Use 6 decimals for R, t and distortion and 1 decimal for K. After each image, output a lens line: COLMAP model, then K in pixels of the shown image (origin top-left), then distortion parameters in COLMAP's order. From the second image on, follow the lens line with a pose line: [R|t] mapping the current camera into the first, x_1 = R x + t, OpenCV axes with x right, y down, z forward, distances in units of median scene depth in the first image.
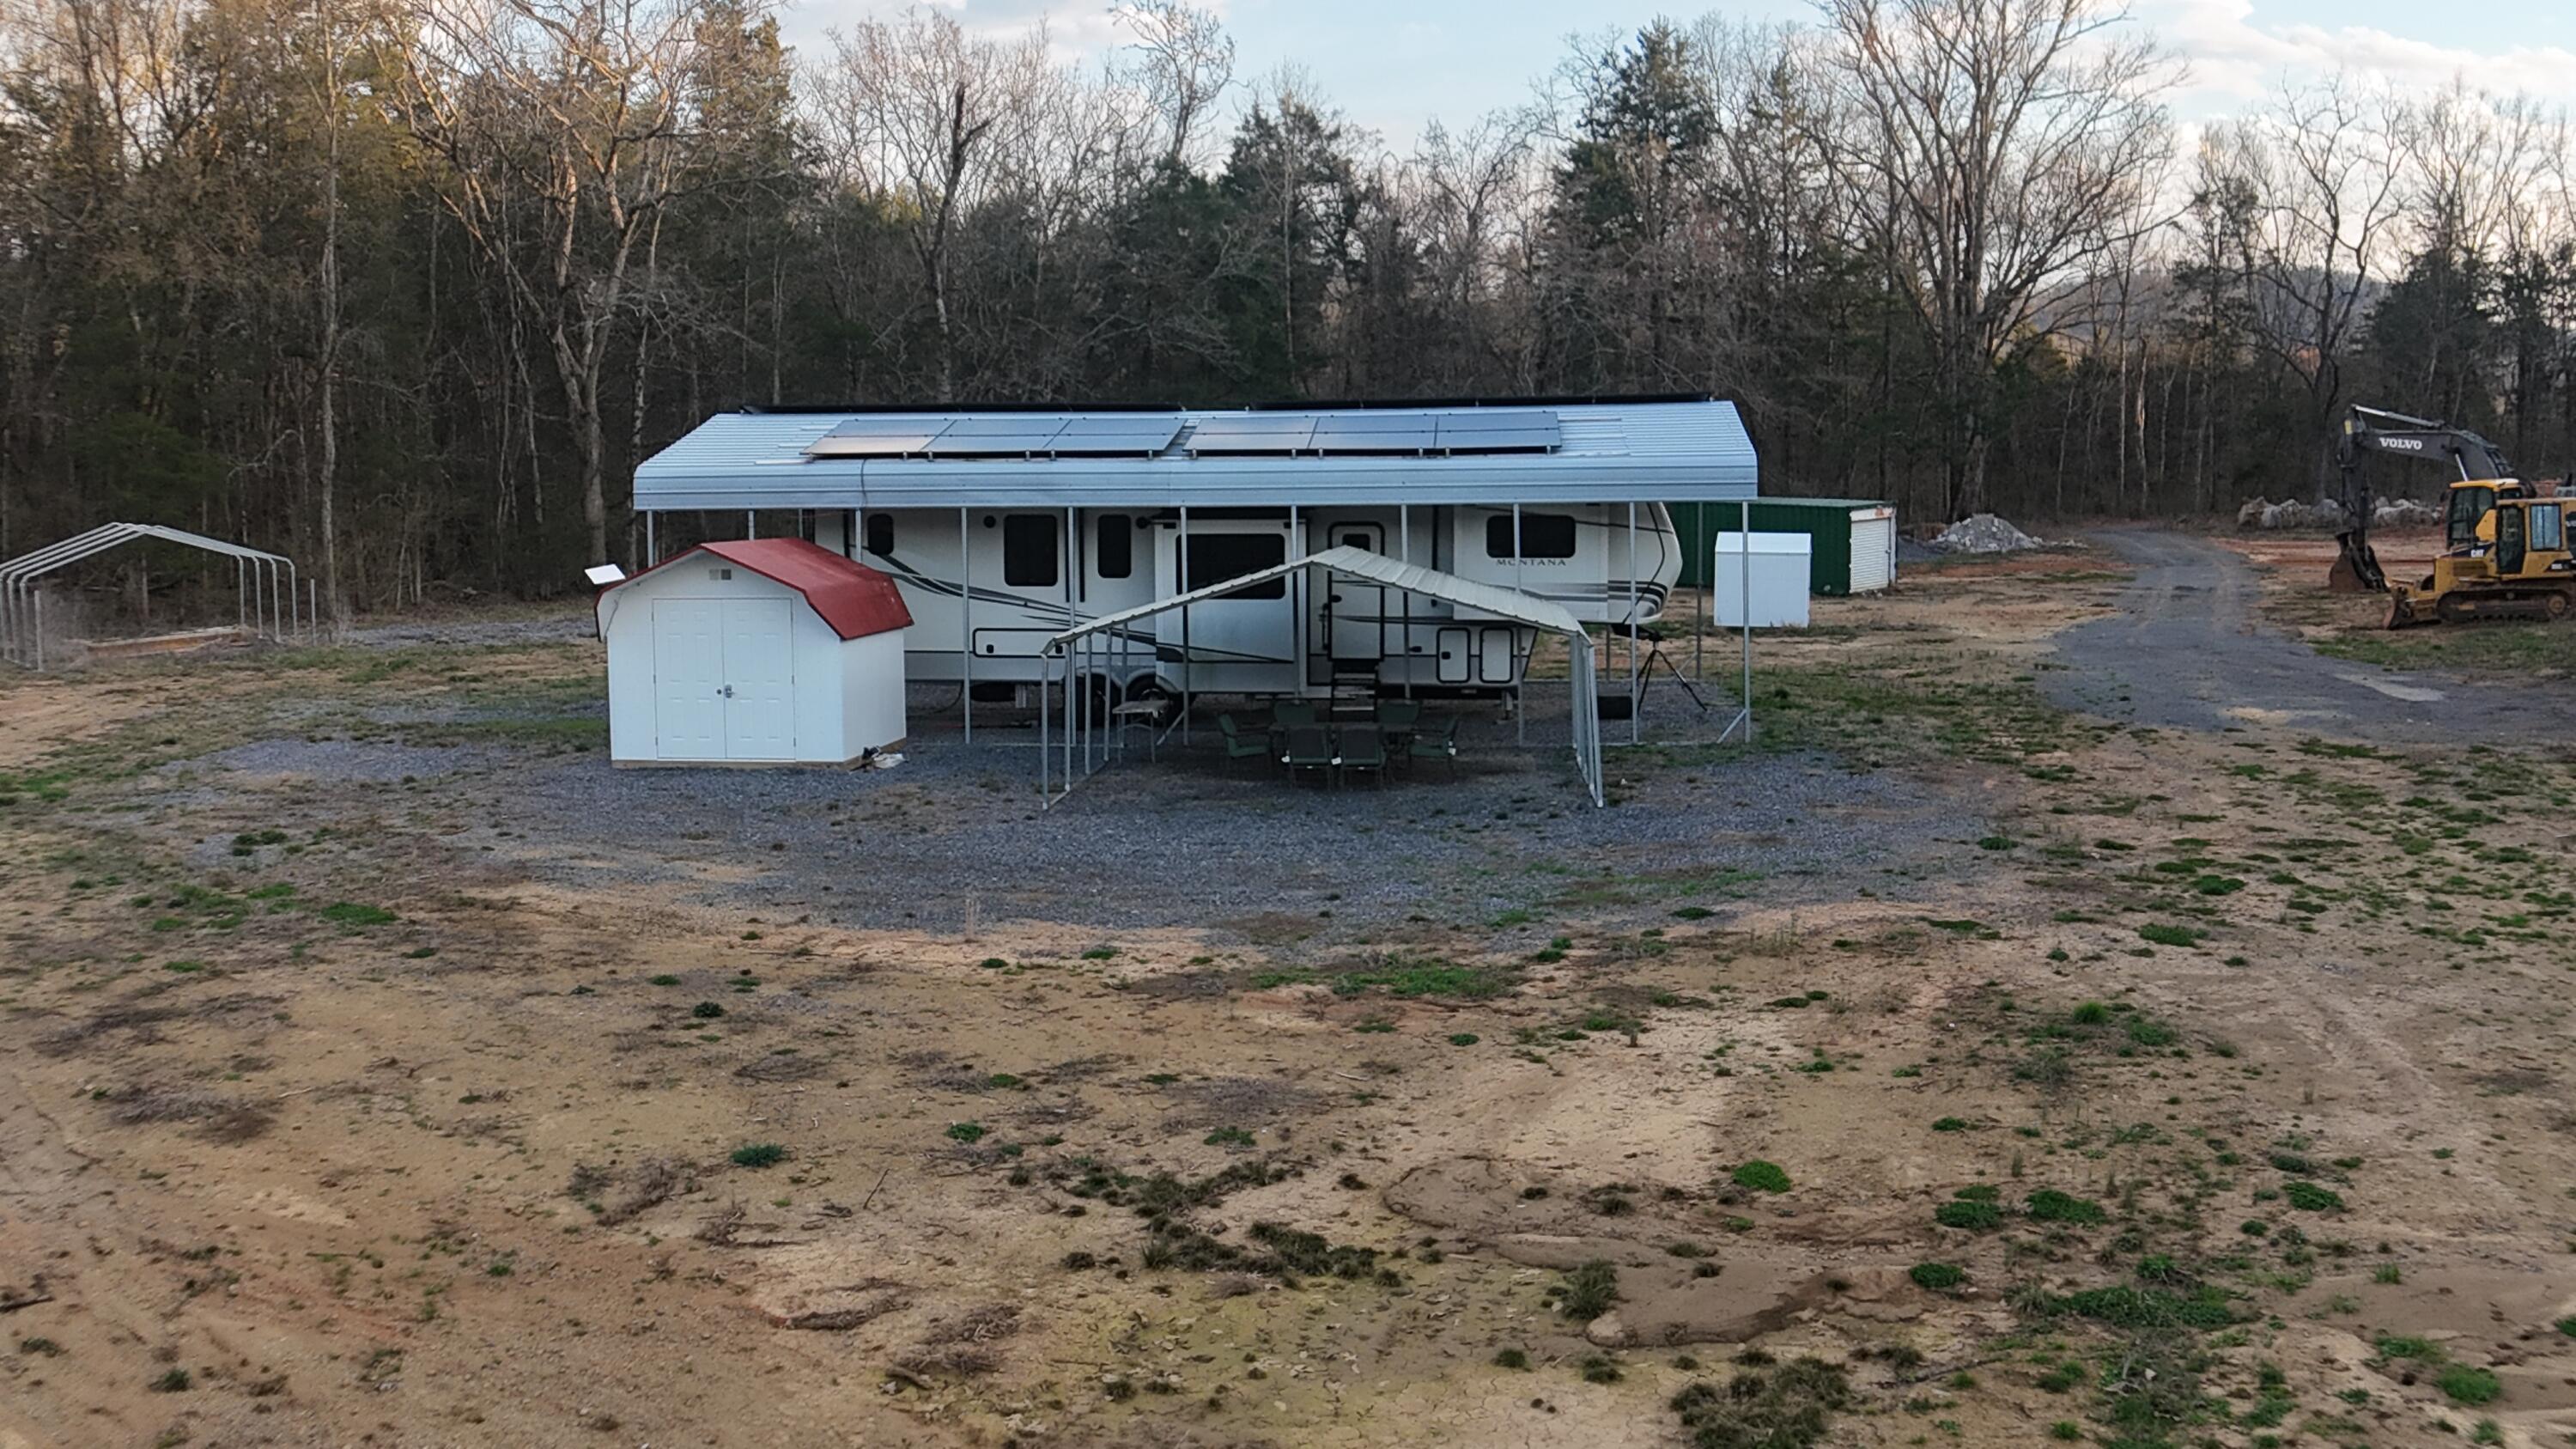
lens RADIAL K [[2304.9, 0, 1285.7], [0, 2304.9, 678.4], [0, 0, 1]] dist [-0.125681, -0.113273]
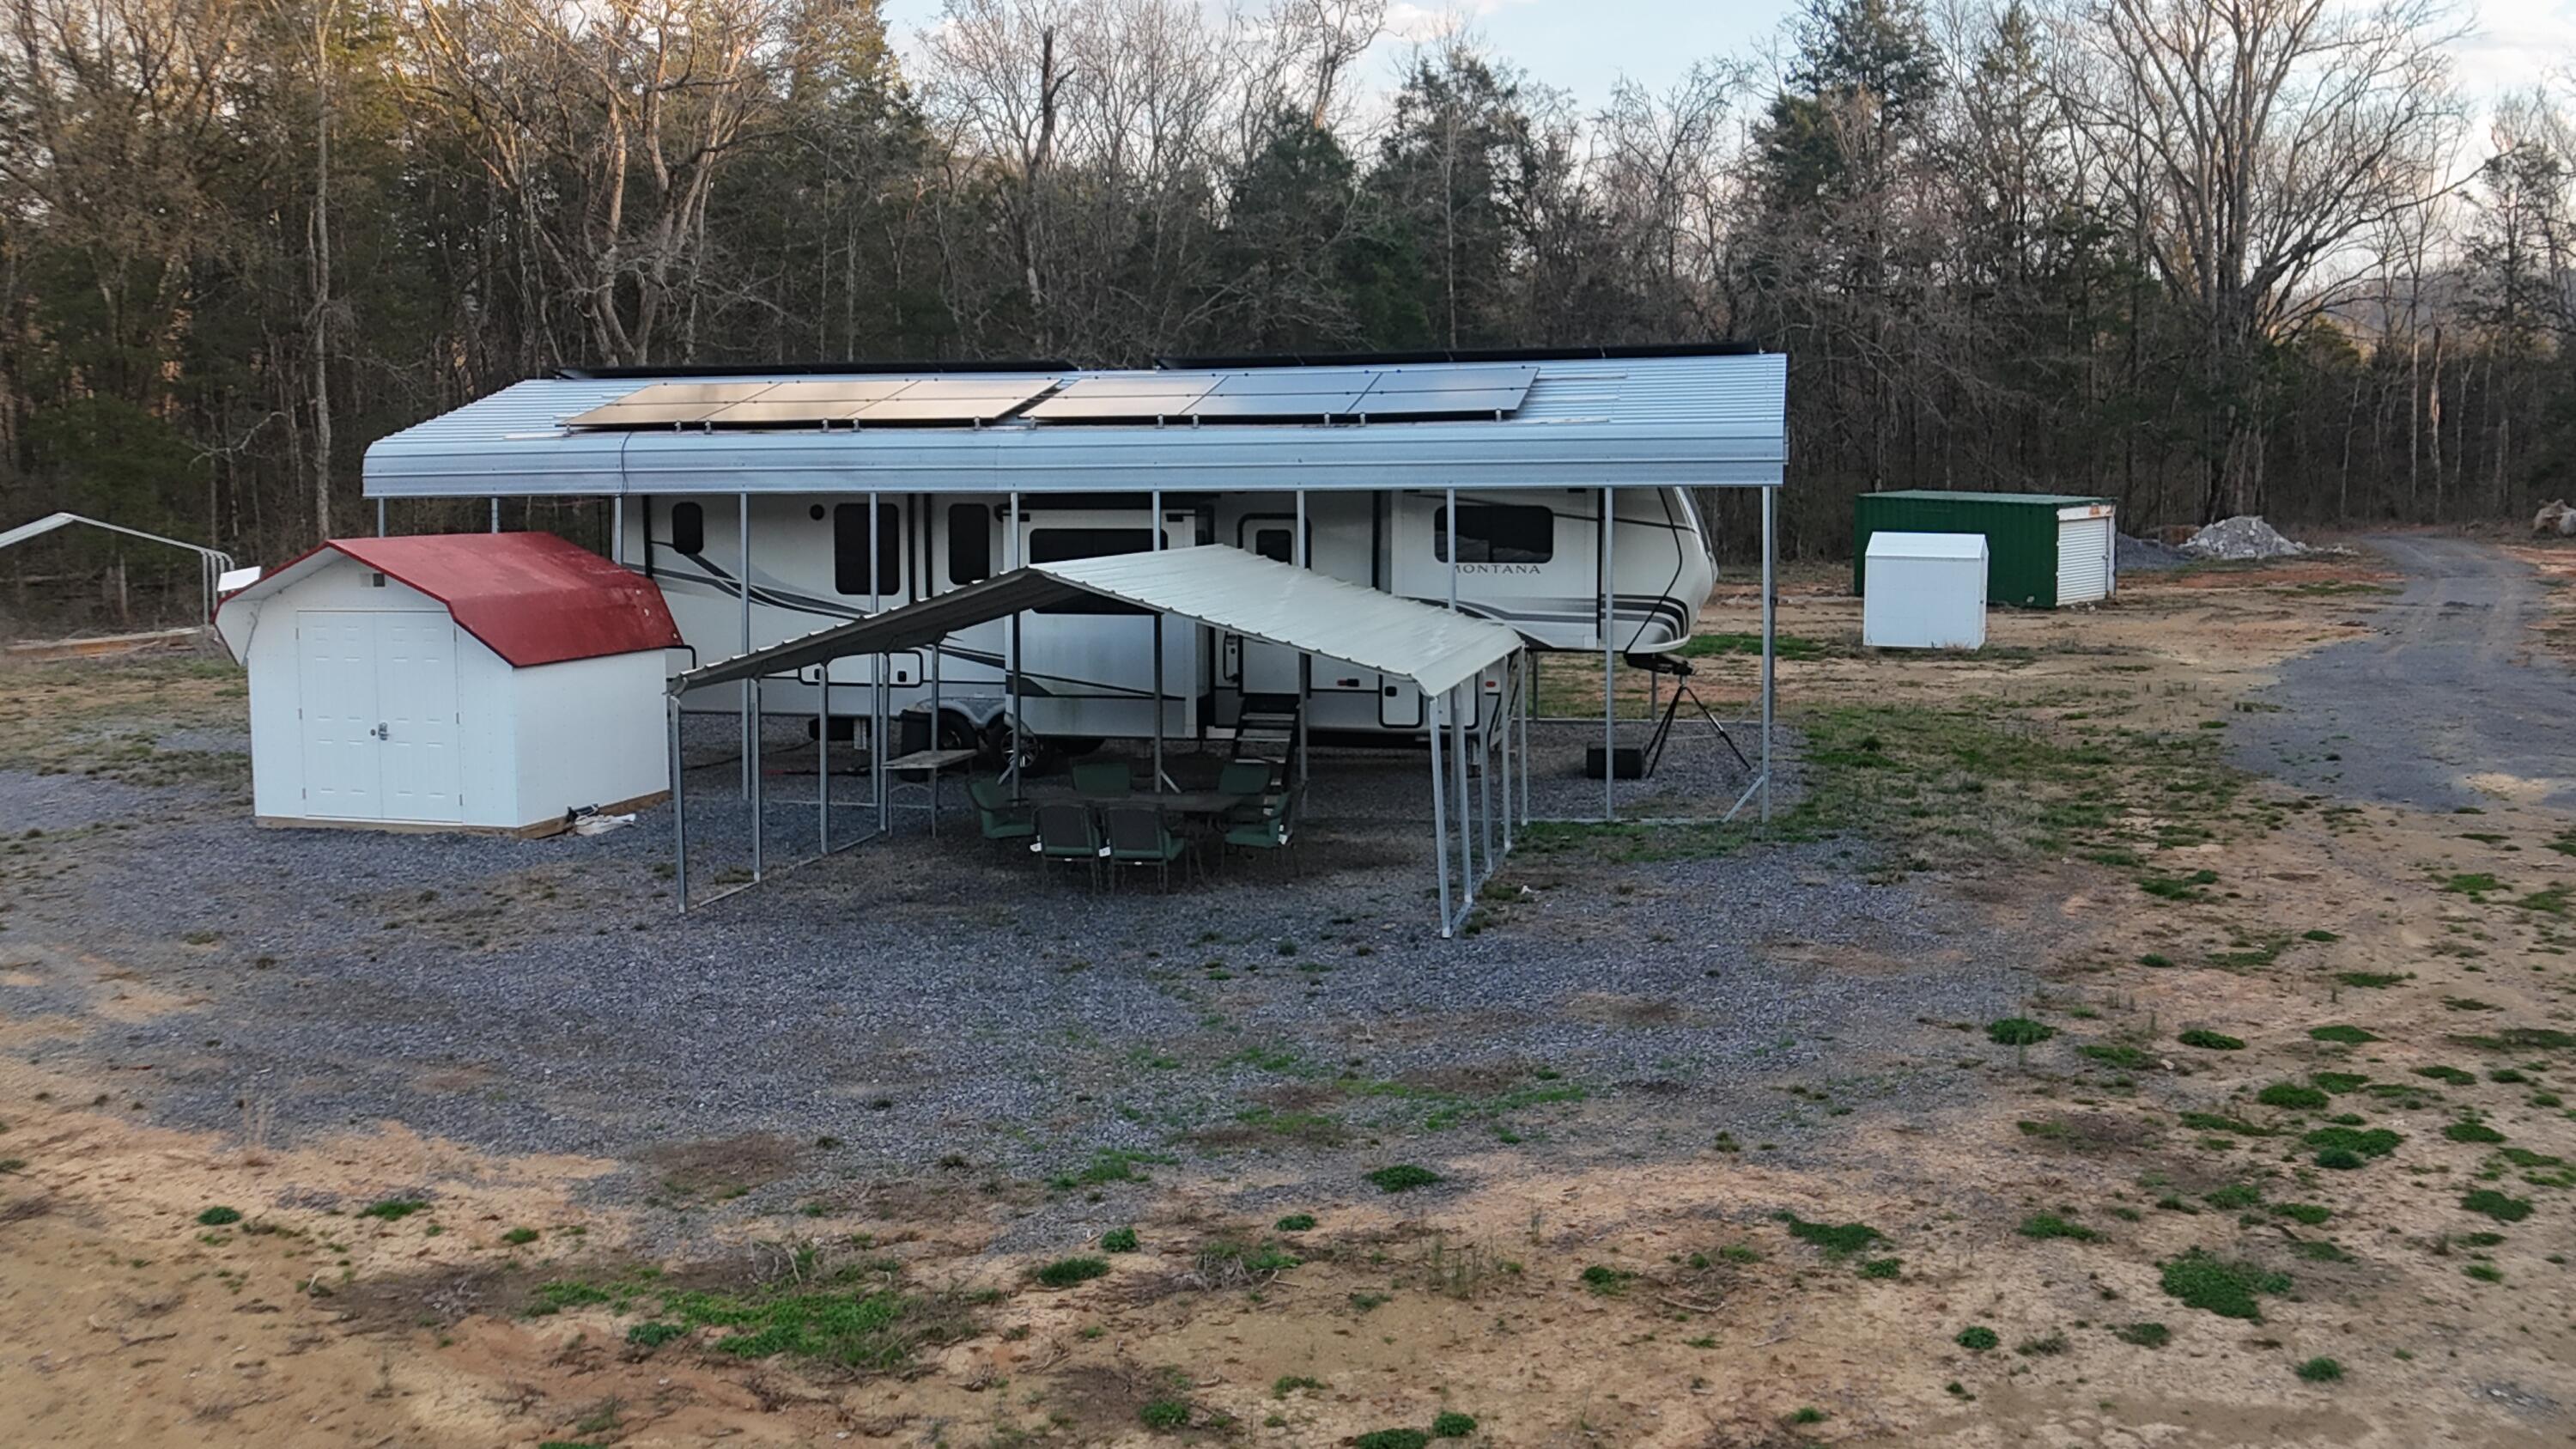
lens RADIAL K [[2304.9, 0, 1285.7], [0, 2304.9, 678.4], [0, 0, 1]] dist [-0.125681, -0.113273]
pose [[0.992066, 0.012905, -0.125054, 0.096563], [-0.012860, 0.999917, 0.001165, -0.010860], [0.125059, 0.000452, 0.992149, 0.183685]]
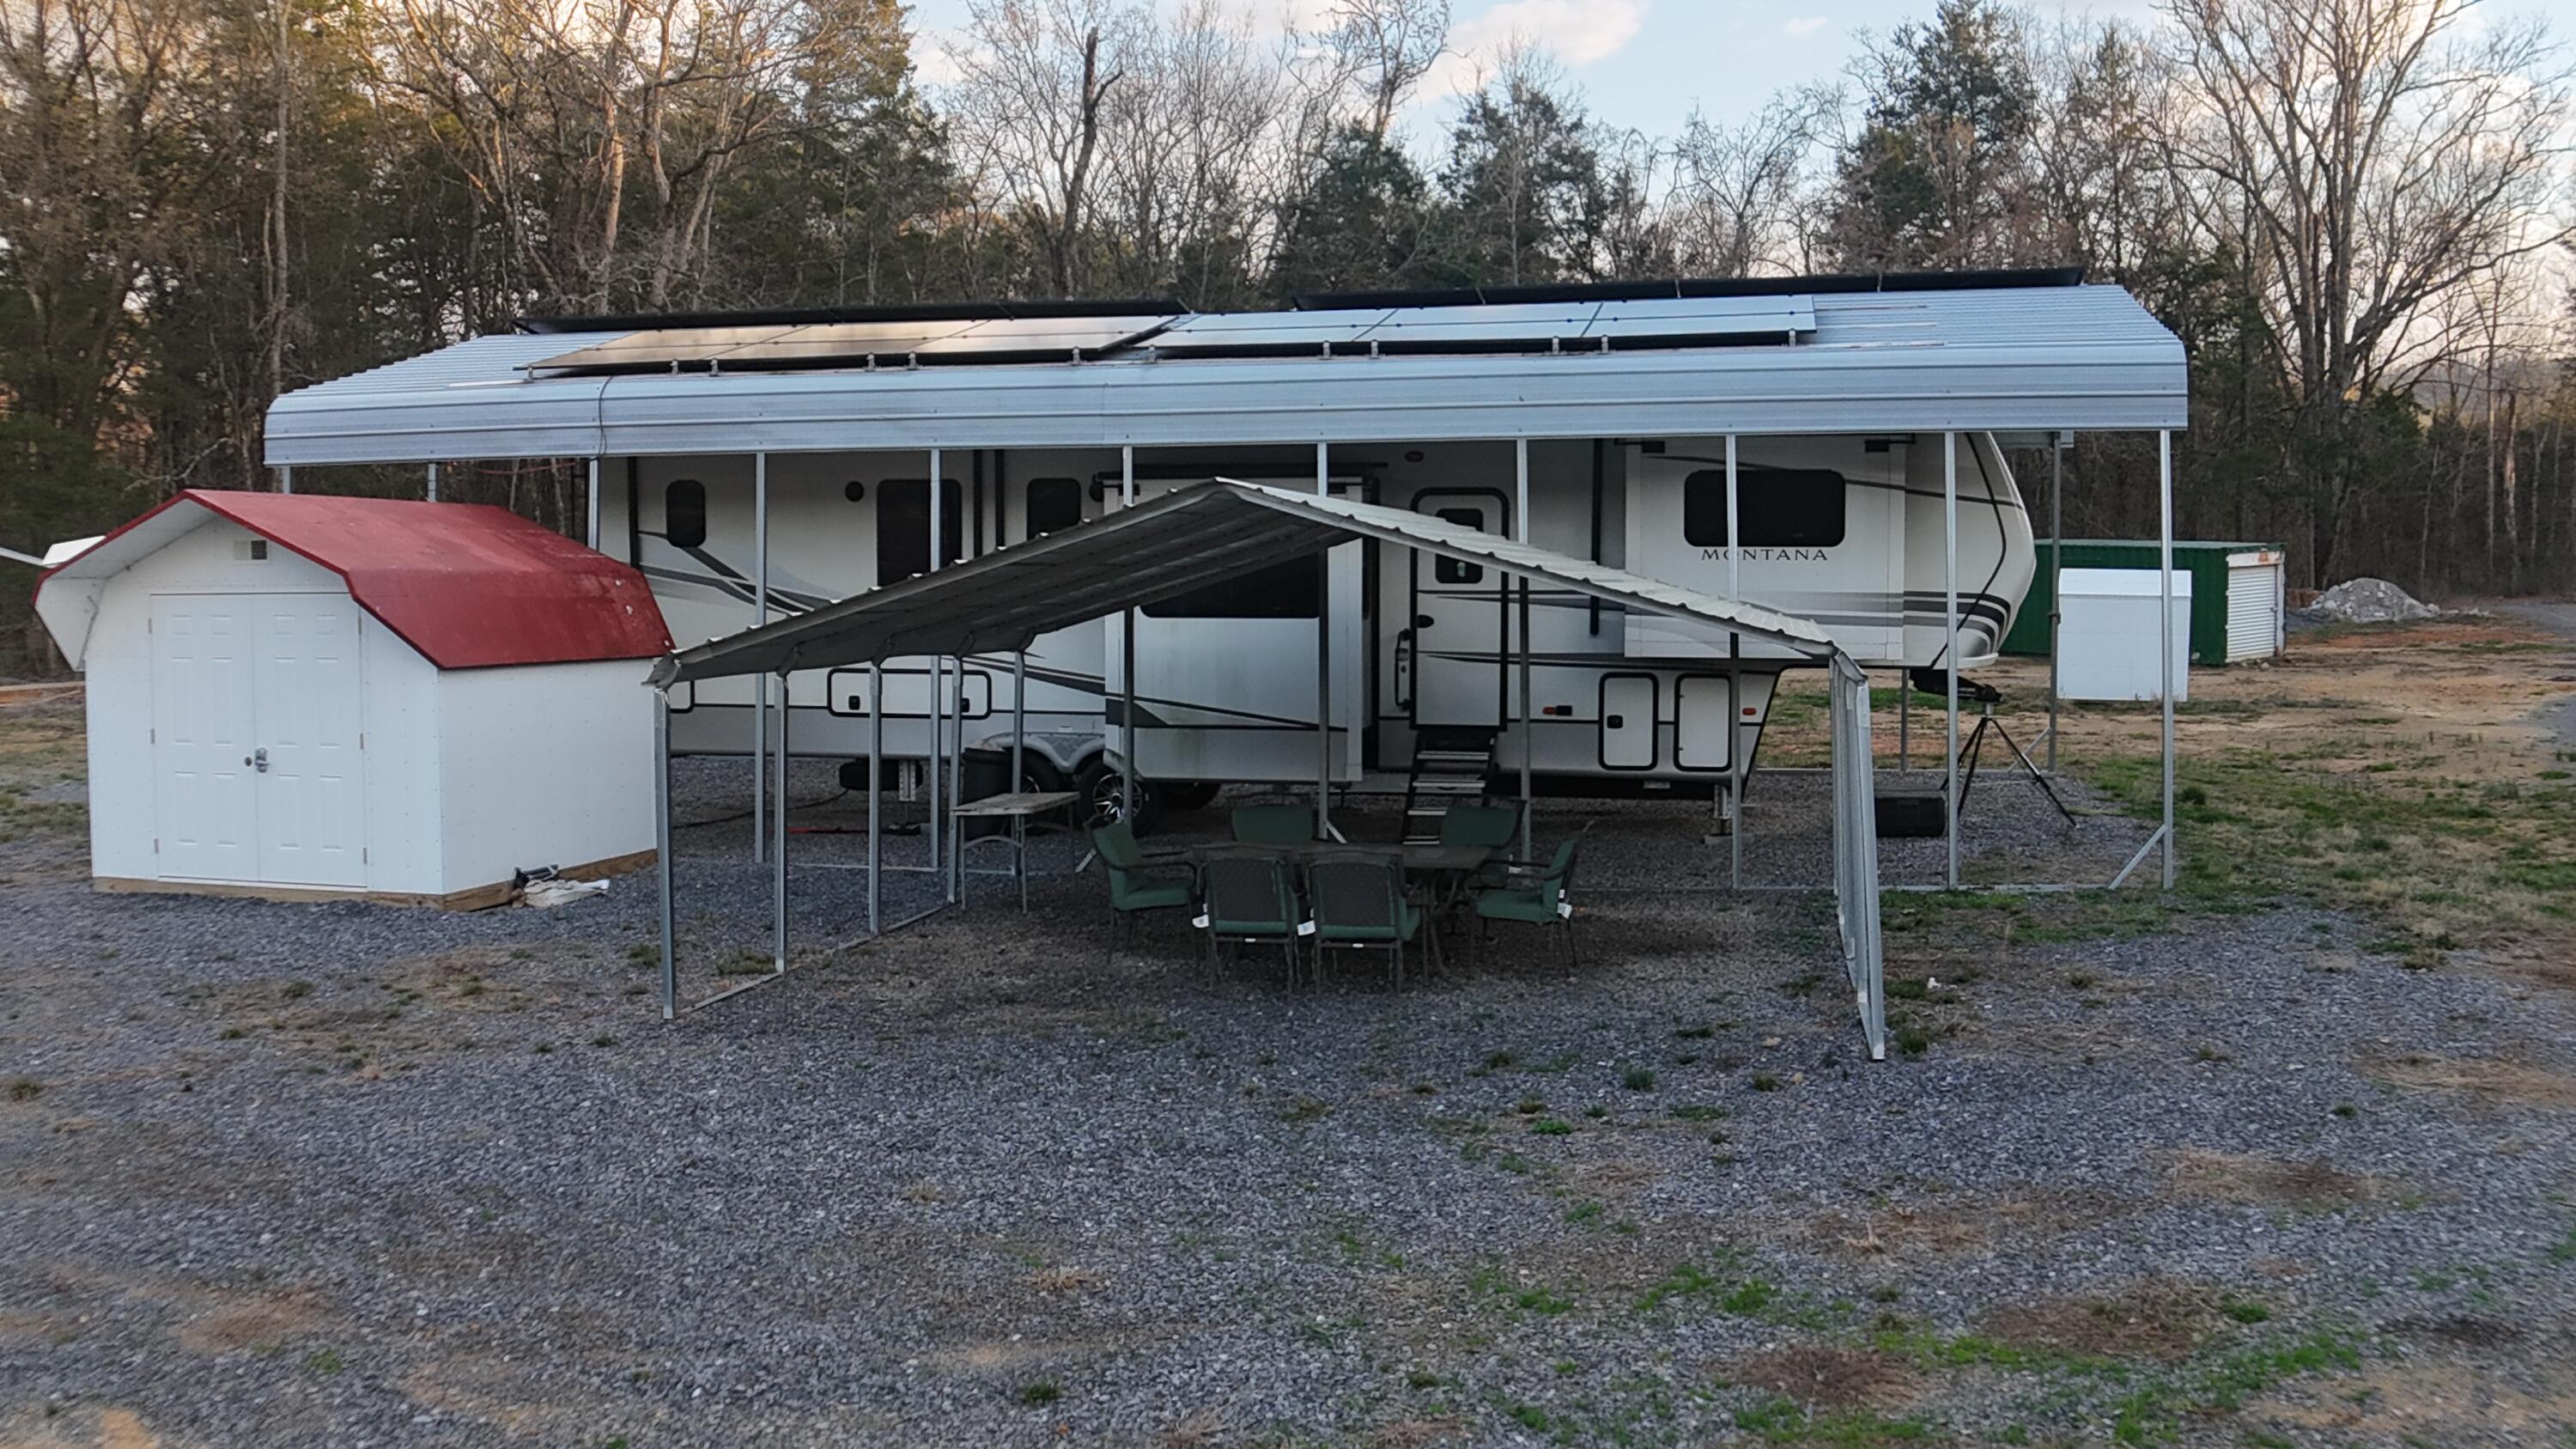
lens RADIAL K [[2304.9, 0, 1285.7], [0, 2304.9, 678.4], [0, 0, 1]] dist [-0.125681, -0.113273]
pose [[0.992050, 0.009601, -0.125478, 0.044657], [-0.014654, 0.999116, -0.039409, 0.002222], [0.124989, 0.040935, 0.991313, 0.315722]]
